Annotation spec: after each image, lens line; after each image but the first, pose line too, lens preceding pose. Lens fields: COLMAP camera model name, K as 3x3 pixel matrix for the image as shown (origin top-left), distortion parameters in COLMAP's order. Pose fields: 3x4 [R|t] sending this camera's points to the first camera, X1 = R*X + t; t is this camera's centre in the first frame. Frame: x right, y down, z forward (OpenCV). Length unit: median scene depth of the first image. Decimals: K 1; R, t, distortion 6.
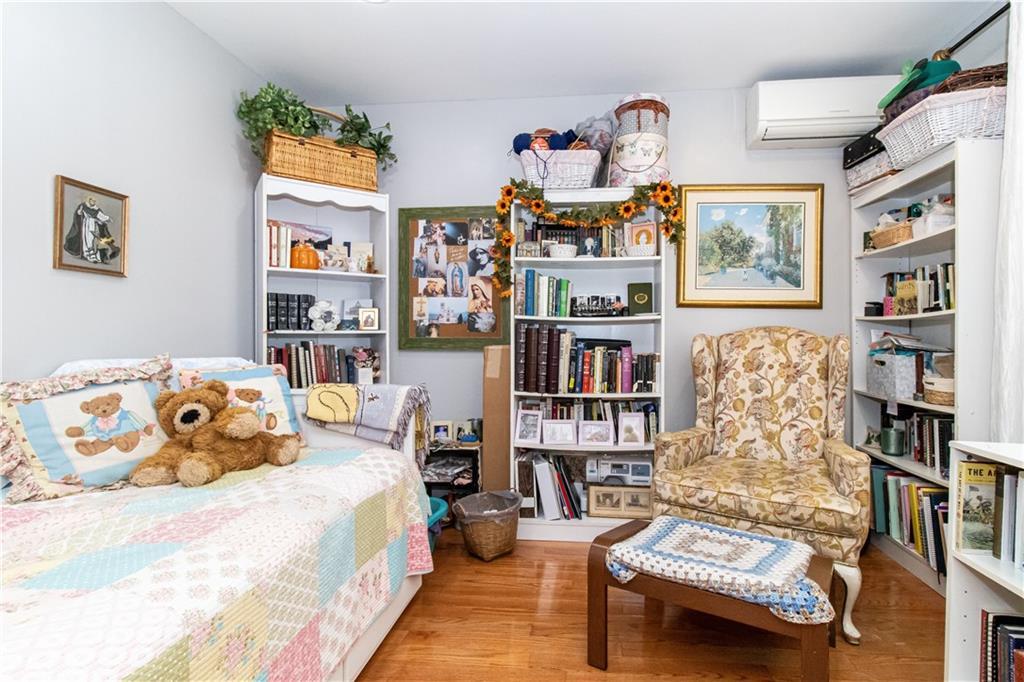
lens RADIAL K [[492.8, 0, 537.2], [0, 492.8, 334.1], [0, 0, 1]] dist [-0.002410, -0.001703]
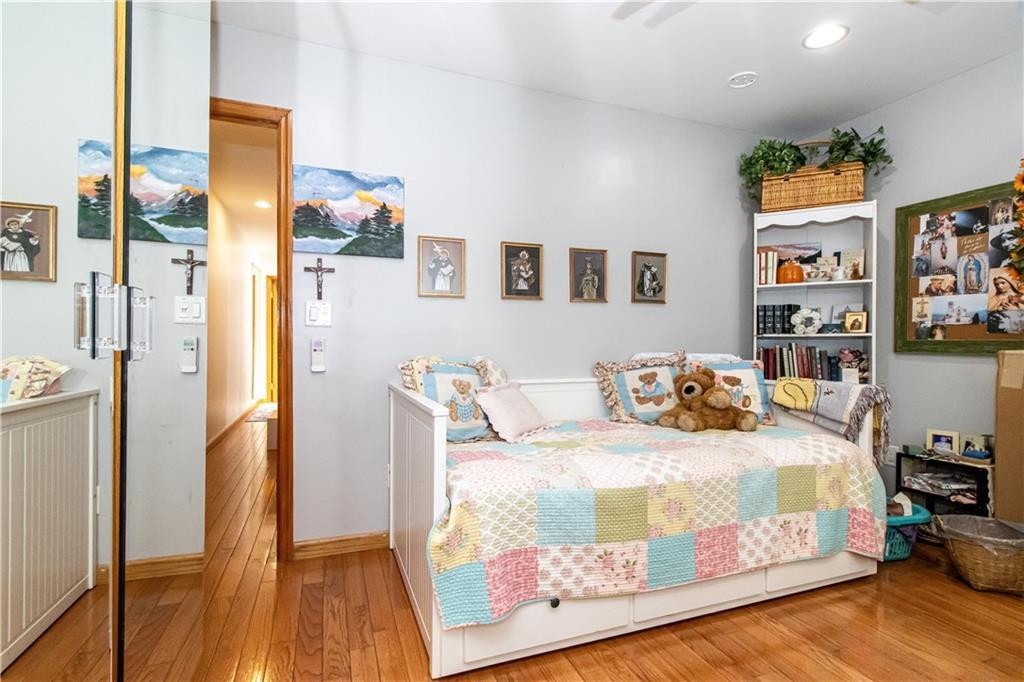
lens RADIAL K [[492.8, 0, 516.0], [0, 492.8, 340.9], [0, 0, 1]] dist [-0.002410, -0.001703]
pose [[0.447790, 0.003405, -0.894132, 0.289559], [0.005800, 0.999961, 0.006712, -0.002429], [0.894120, -0.008192, 0.447752, -0.132498]]
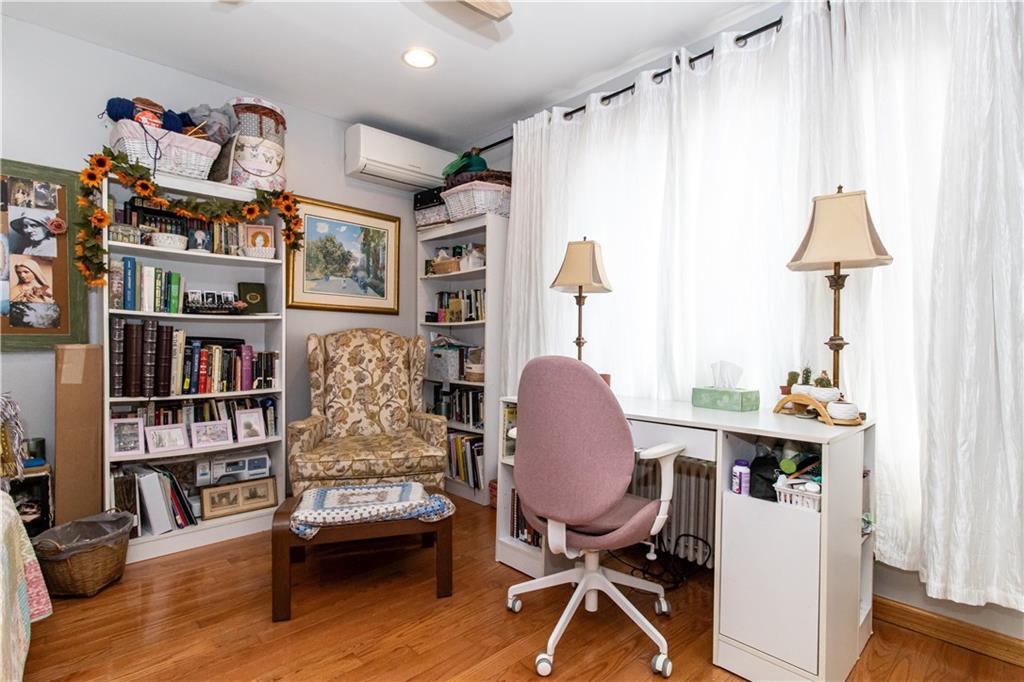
lens RADIAL K [[492.8, 0, 519.3], [0, 492.8, 348.4], [0, 0, 1]] dist [-0.002410, -0.001703]
pose [[0.650595, -0.010375, 0.759354, -0.231458], [-0.012225, 0.999634, 0.024132, 0.000982], [-0.759326, -0.024983, 0.650230, -0.096191]]
